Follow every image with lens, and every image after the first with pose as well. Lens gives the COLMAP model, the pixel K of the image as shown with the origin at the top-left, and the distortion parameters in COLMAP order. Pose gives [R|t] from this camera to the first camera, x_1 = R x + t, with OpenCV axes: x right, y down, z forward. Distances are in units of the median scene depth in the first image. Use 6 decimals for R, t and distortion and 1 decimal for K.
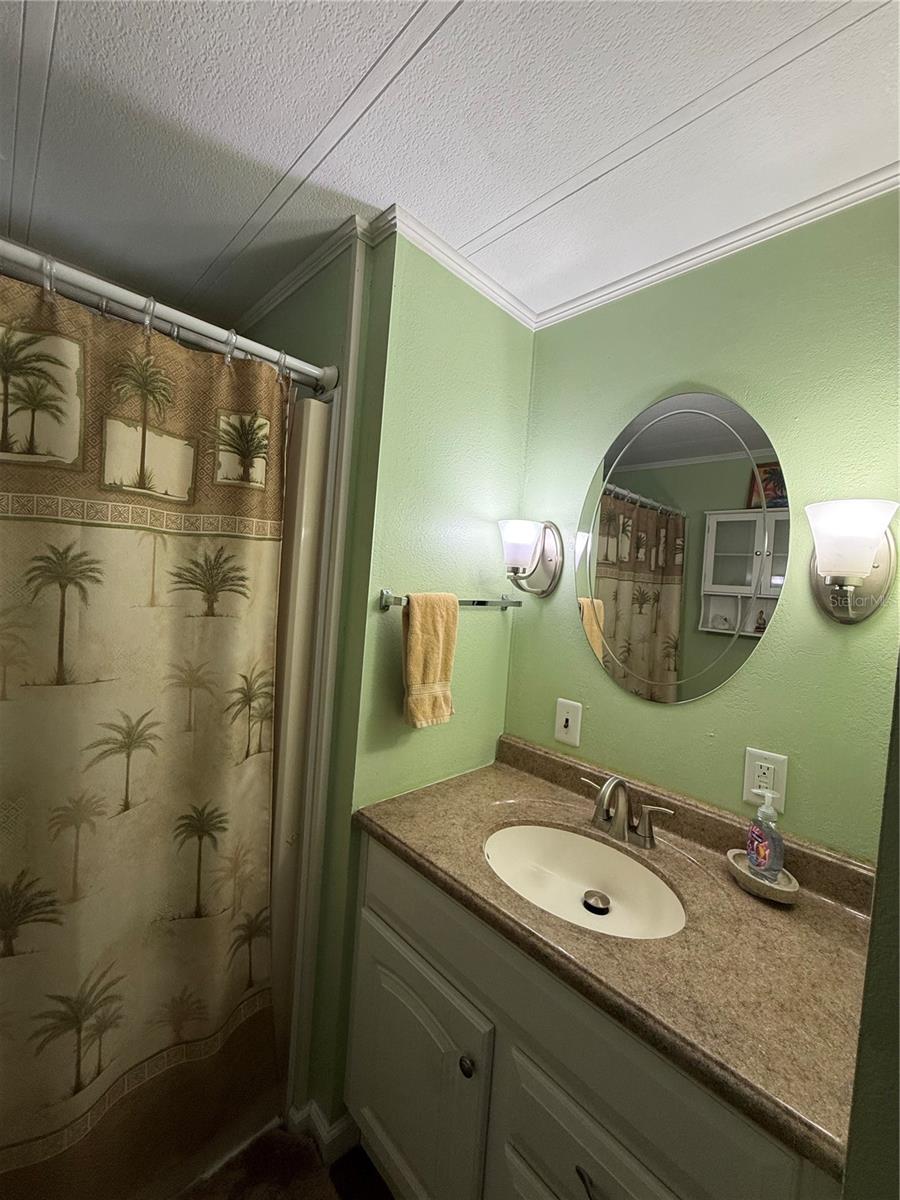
lens RADIAL K [[478.1, 0, 451.5], [0, 478.1, 598.8], [0, 0, 1]] dist [-0.005611, 0.000697]
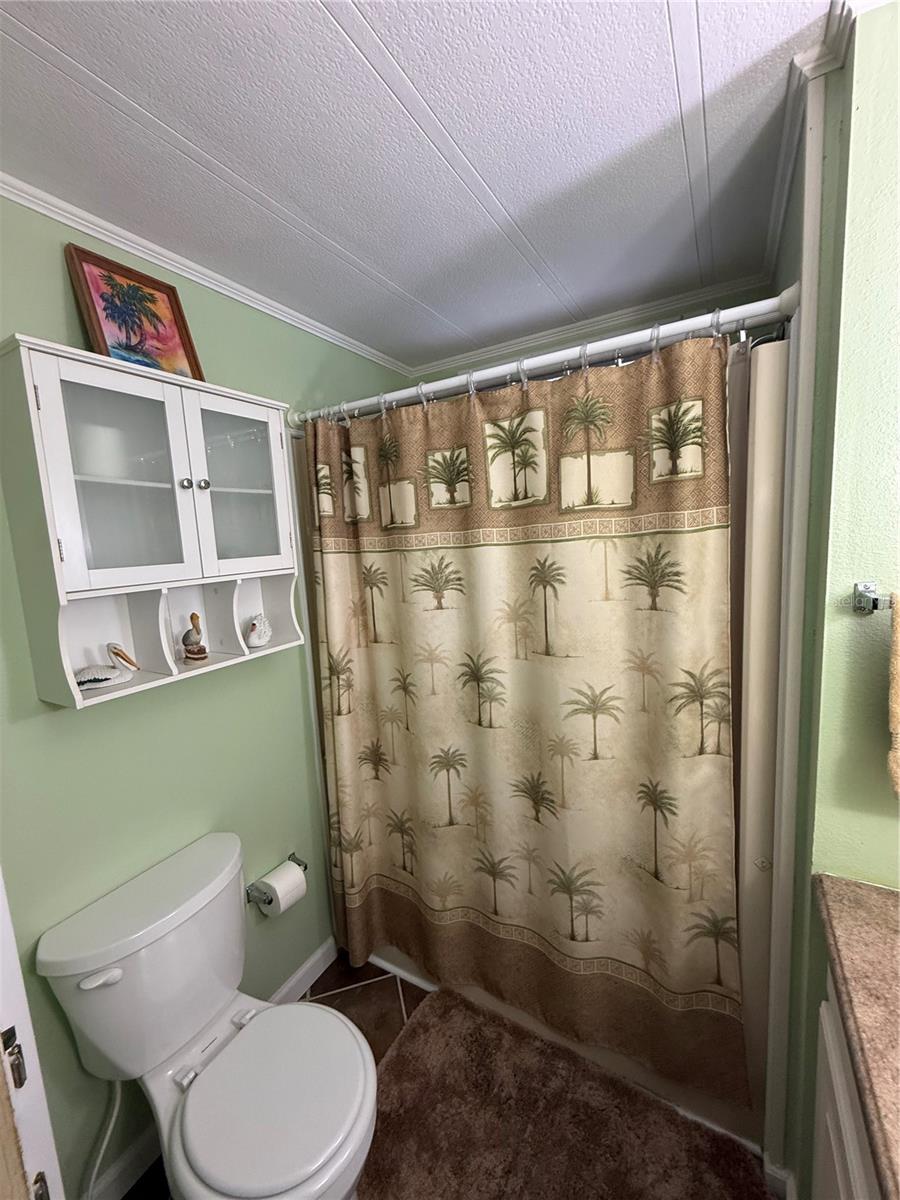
lens RADIAL K [[478.1, 0, 450.3], [0, 478.1, 597.8], [0, 0, 1]] dist [-0.005611, 0.000697]
pose [[0.263371, 0.038466, -0.963927, 0.397871], [0.046612, 0.997530, 0.052543, -0.067569], [0.963568, -0.058769, 0.260928, 0.291107]]
